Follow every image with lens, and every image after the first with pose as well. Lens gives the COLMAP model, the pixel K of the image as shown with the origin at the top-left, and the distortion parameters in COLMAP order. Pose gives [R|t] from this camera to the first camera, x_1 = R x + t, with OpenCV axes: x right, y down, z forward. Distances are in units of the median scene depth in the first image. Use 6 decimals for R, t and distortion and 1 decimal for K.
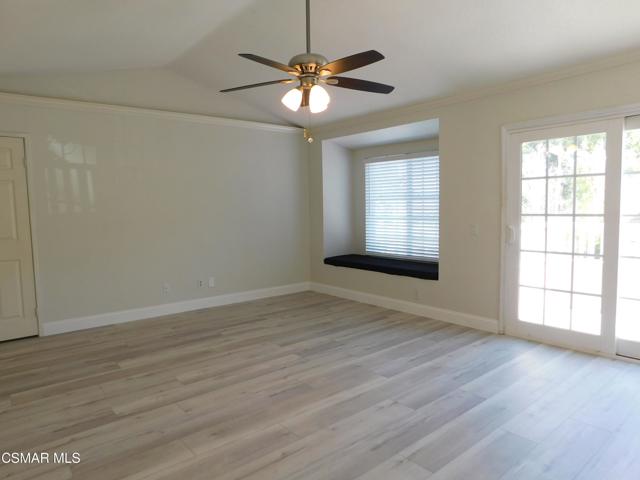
lens RADIAL K [[429.3, 0, 320.0], [0, 429.3, 240.0], [0, 0, 1]] dist [-0.061566, 0.036765]
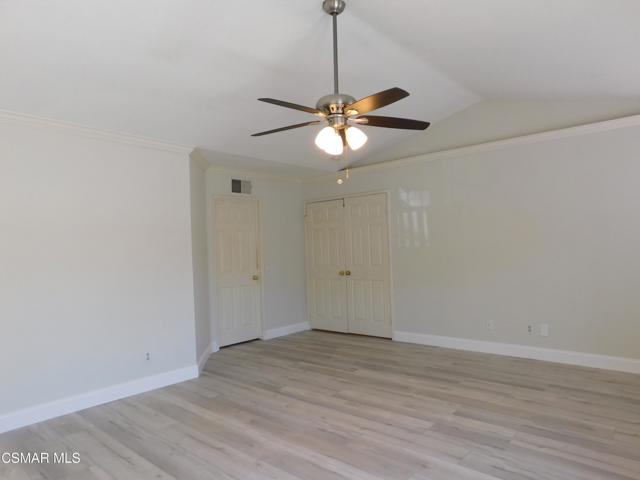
lens RADIAL K [[429.3, 0, 320.0], [0, 429.3, 240.0], [0, 0, 1]] dist [-0.061566, 0.036765]
pose [[0.134798, -0.003751, -0.990866, 0.648328], [-0.044453, 0.998963, -0.009829, -0.062891], [0.989875, 0.045372, 0.134492, 0.587338]]
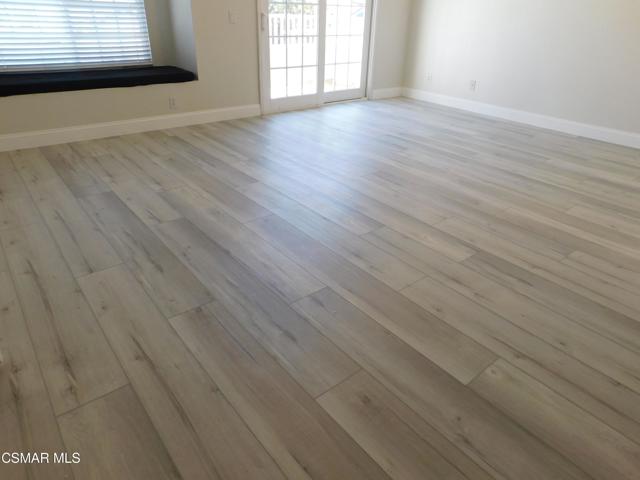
lens RADIAL K [[429.3, 0, 320.0], [0, 429.3, 240.0], [0, 0, 1]] dist [-0.061566, 0.036765]
pose [[0.003188, -0.465744, 0.884914, -0.792068], [0.046899, 0.884014, 0.465101, -0.015868], [-0.998895, 0.040018, 0.024661, 0.826769]]
